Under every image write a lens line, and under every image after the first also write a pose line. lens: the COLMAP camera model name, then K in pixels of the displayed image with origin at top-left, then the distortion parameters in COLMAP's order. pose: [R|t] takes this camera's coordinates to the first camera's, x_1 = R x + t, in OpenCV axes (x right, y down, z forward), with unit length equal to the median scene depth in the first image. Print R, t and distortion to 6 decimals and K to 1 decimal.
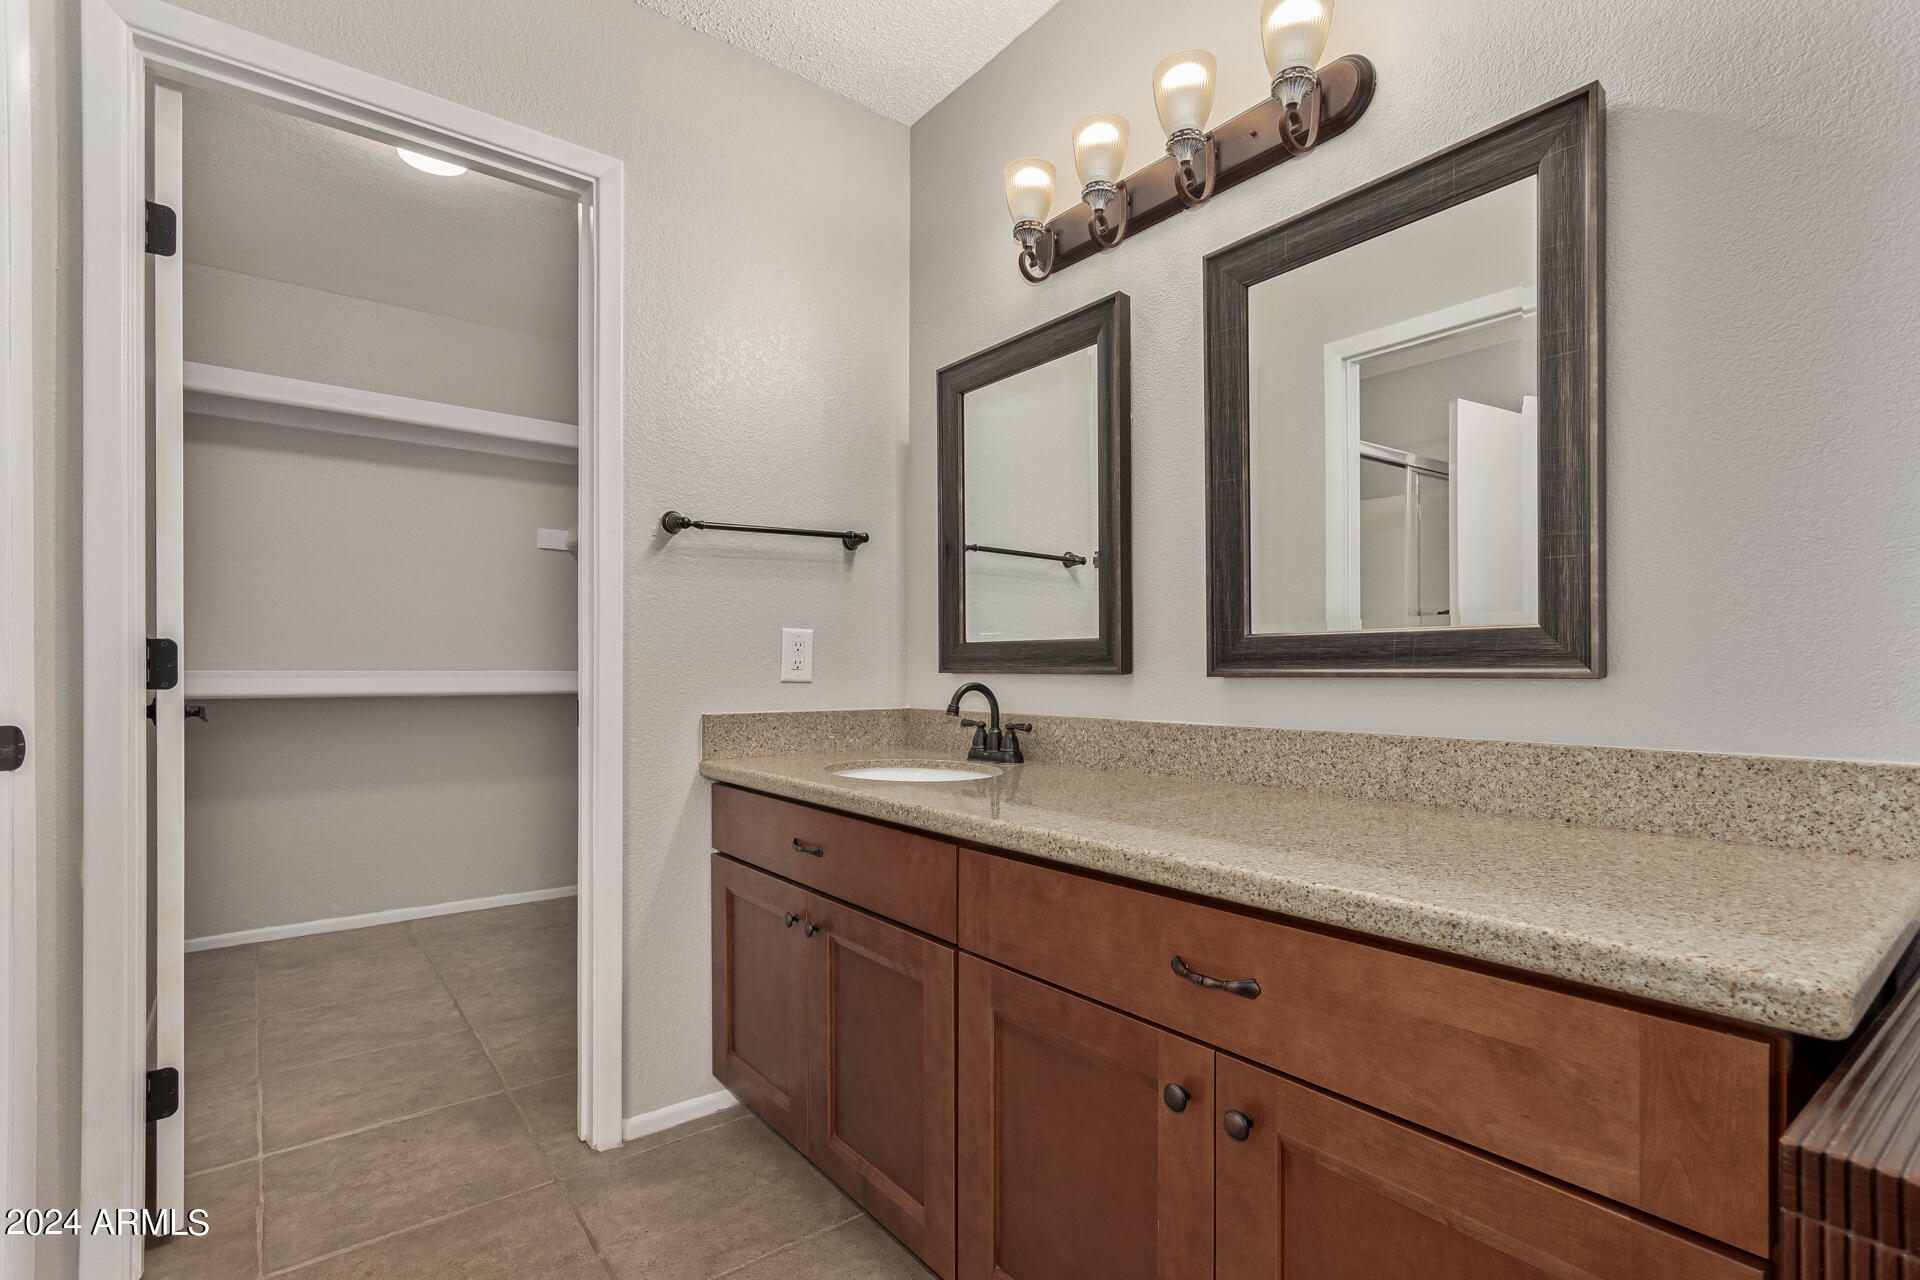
lens RADIAL K [[893.9, 0, 909.1], [0, 893.9, 669.1], [0, 0, 1]] dist [-0.001596, 0.000451]
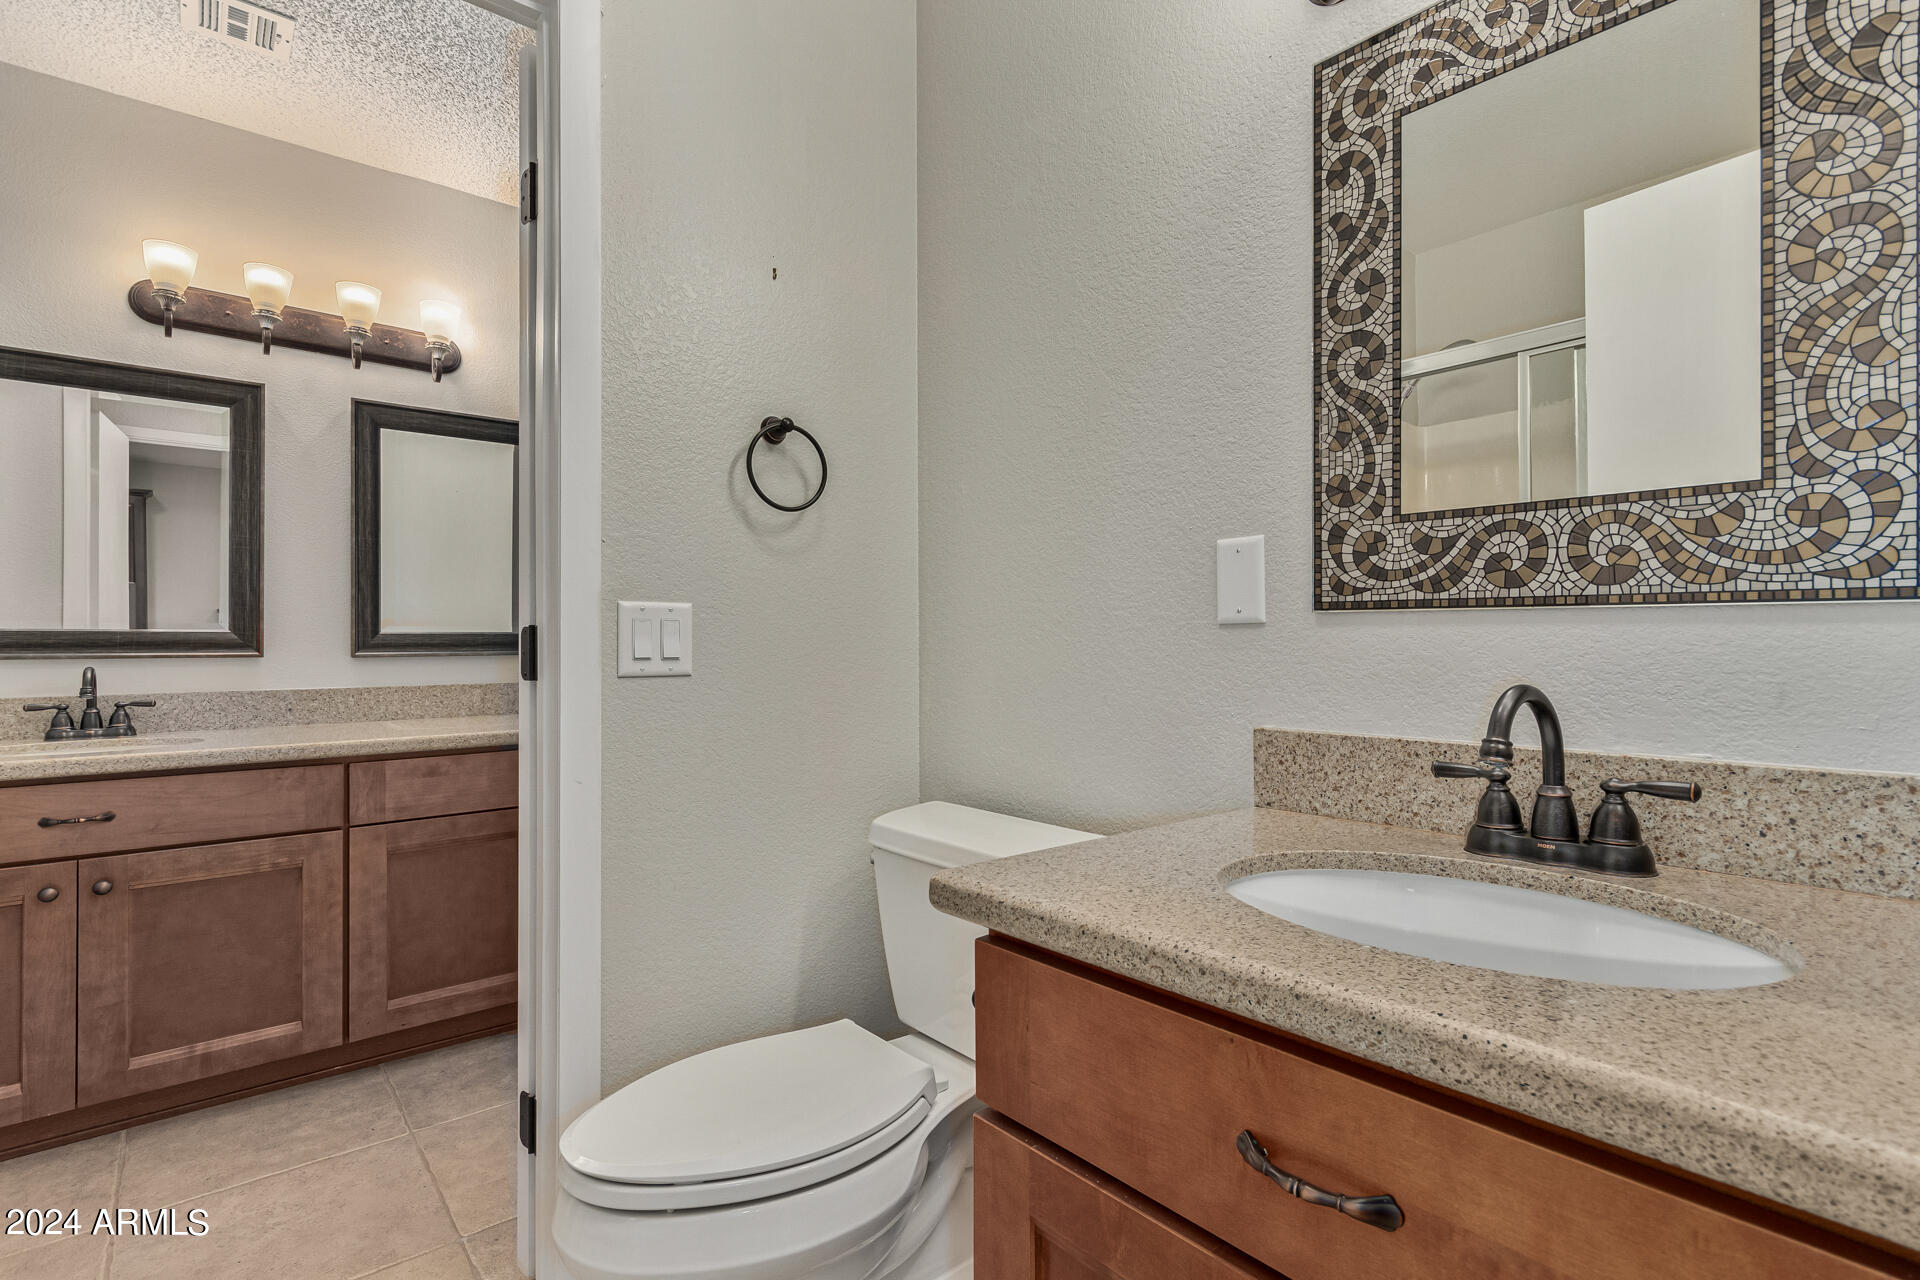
lens RADIAL K [[893.9, 0, 962.2], [0, 893.9, 641.9], [0, 0, 1]] dist [-0.001596, 0.000451]
pose [[-0.069048, 0.006329, 0.997593, -1.367093], [0.008254, 0.999949, -0.005773, -0.001232], [-0.997579, 0.007835, -0.069097, 0.008847]]
